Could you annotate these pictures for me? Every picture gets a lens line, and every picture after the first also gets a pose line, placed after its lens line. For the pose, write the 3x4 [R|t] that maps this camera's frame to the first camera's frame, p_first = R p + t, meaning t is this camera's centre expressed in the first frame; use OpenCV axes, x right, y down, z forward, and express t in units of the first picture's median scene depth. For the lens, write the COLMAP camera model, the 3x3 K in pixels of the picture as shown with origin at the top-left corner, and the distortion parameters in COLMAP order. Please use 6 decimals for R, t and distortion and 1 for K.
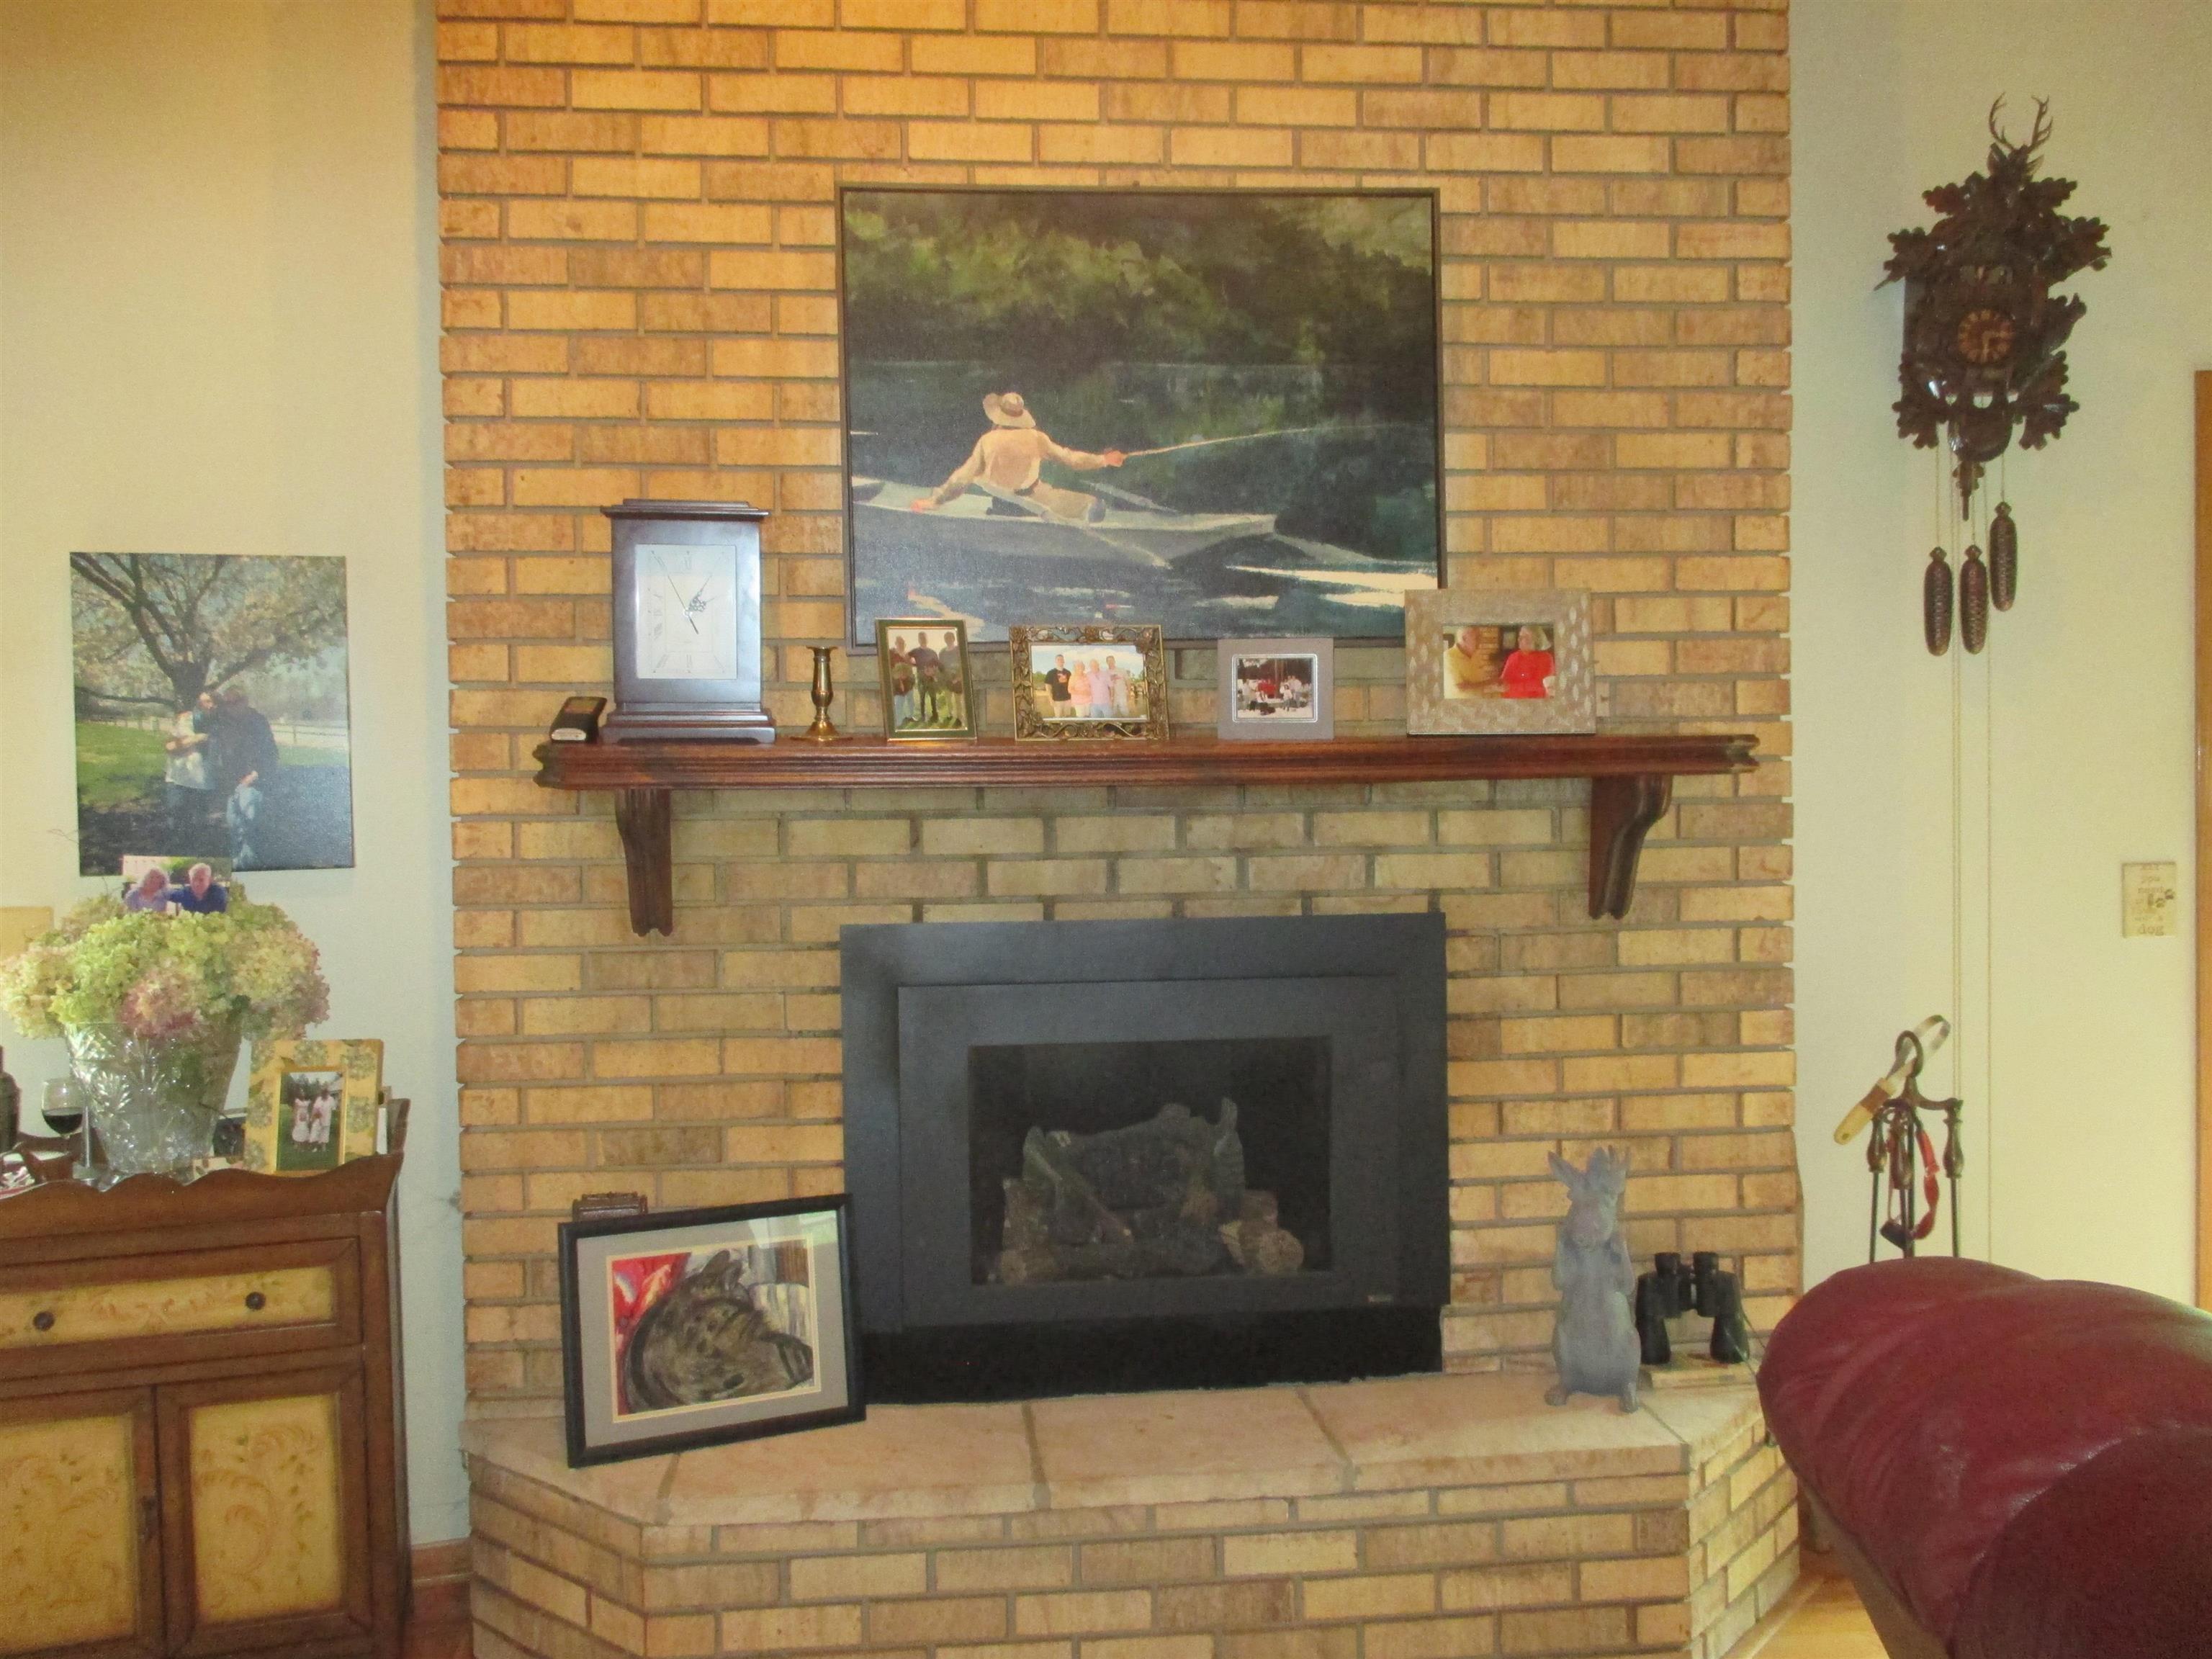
lens RADIAL K [[1850.6, 0, 1112.3], [0, 1850.6, 813.0], [0, 0, 1]] dist [-0.012194, -0.016587]
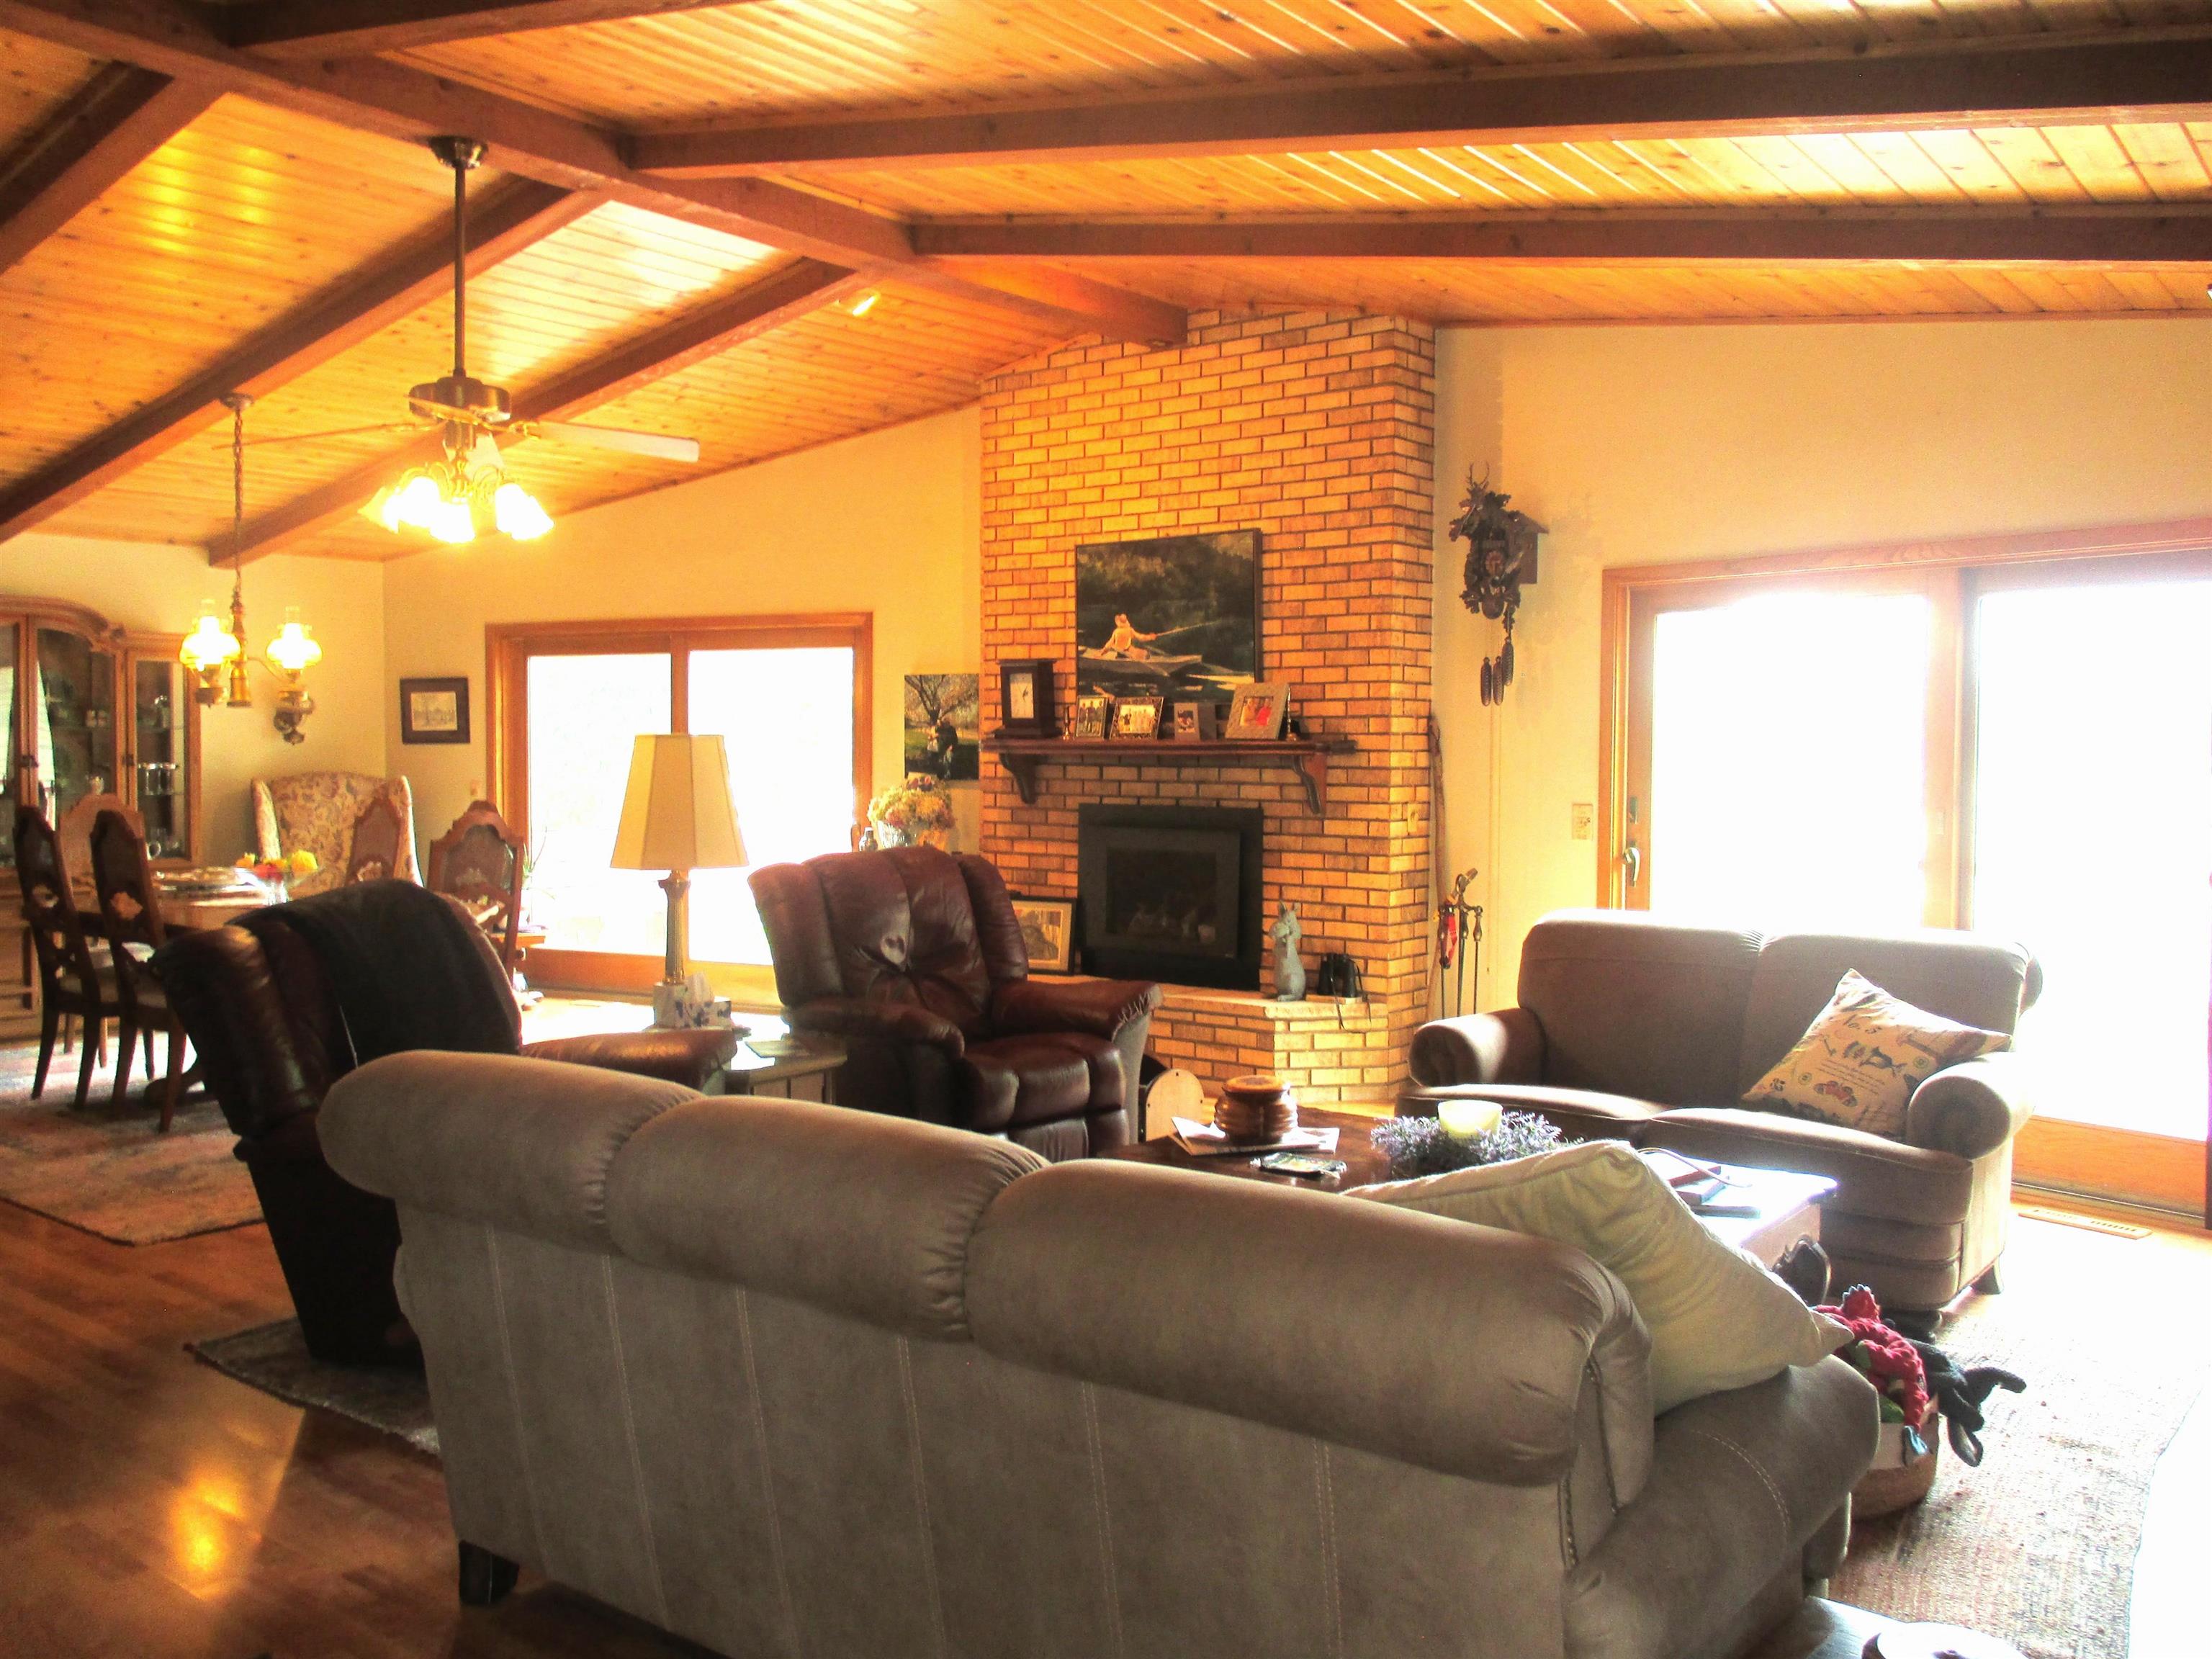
lens RADIAL K [[1850.6, 0, 1094.1], [0, 1850.6, 809.9], [0, 0, 1]] dist [-0.012194, -0.016587]
pose [[0.717526, 0.039655, -0.695402, 1.819167], [-0.032613, 0.999196, 0.023328, 0.003411], [0.695768, 0.005941, 0.718242, -1.007851]]
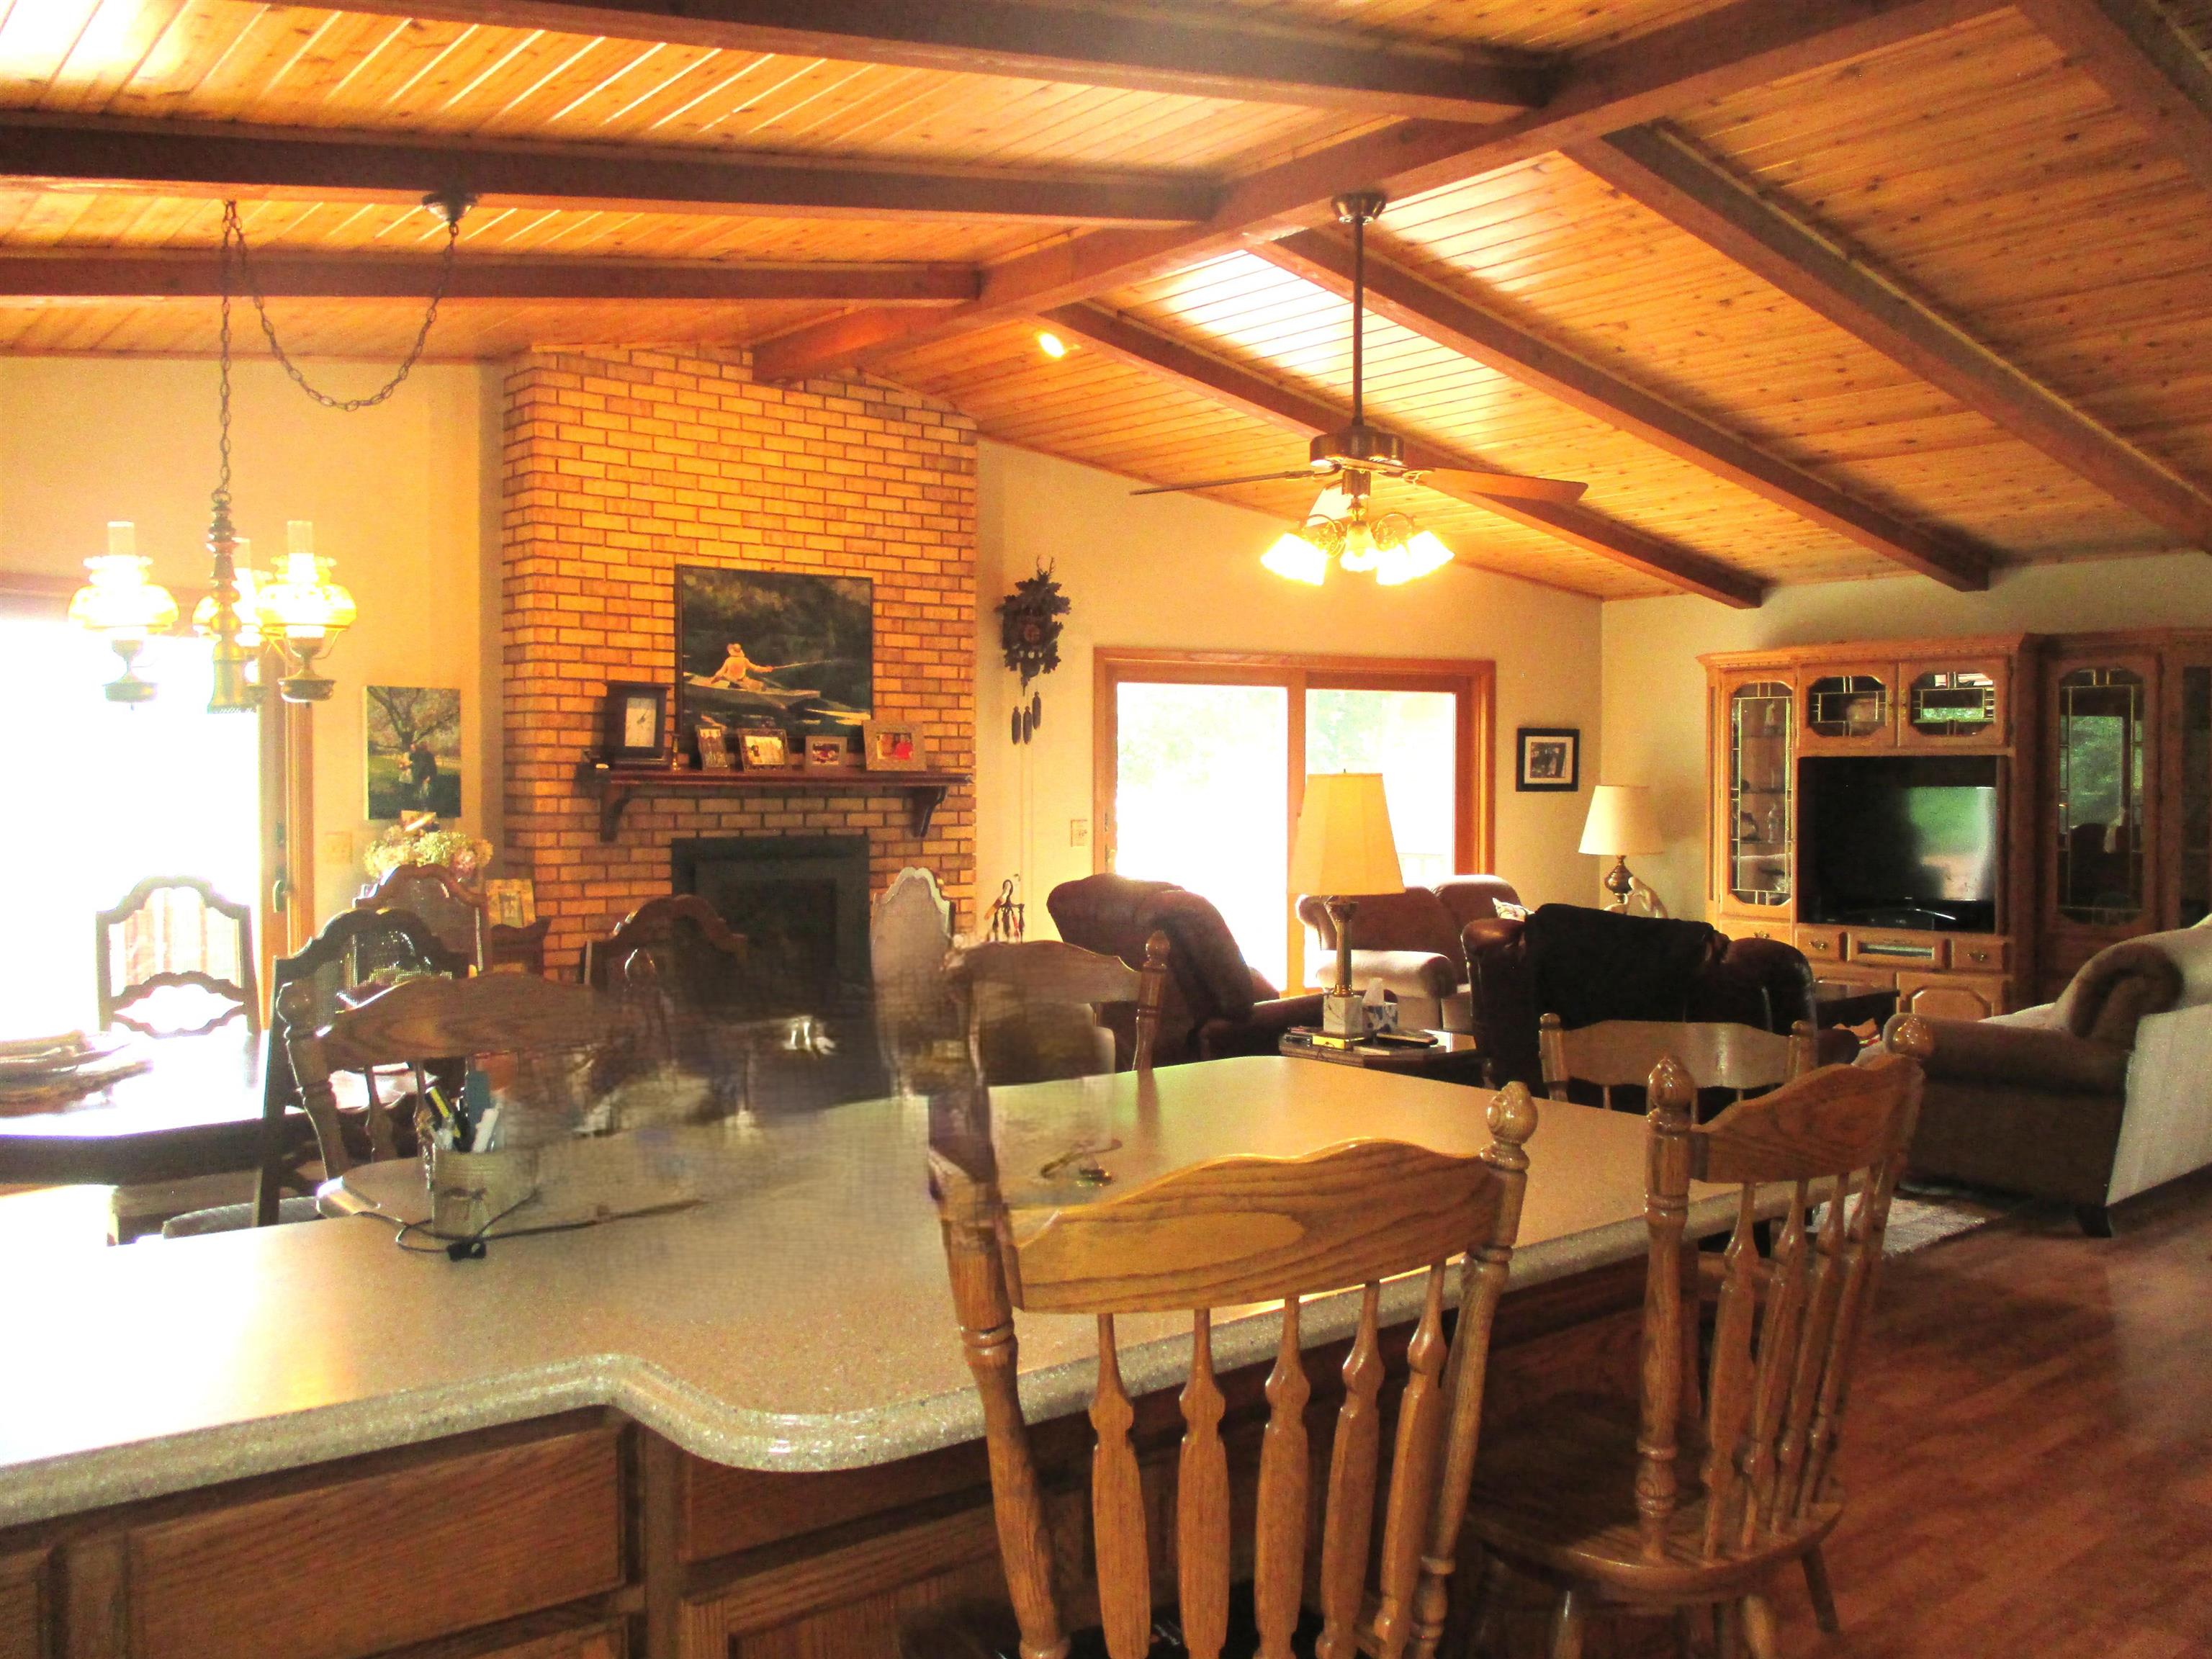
lens RADIAL K [[1850.6, 0, 1102.8], [0, 1850.6, 831.7], [0, 0, 1]] dist [-0.012194, -0.016587]
pose [[0.832178, -0.000127, 0.554508, -1.093740], [0.000002, 1.000000, 0.000227, 0.049713], [-0.554508, -0.000187, 0.832178, -1.542072]]
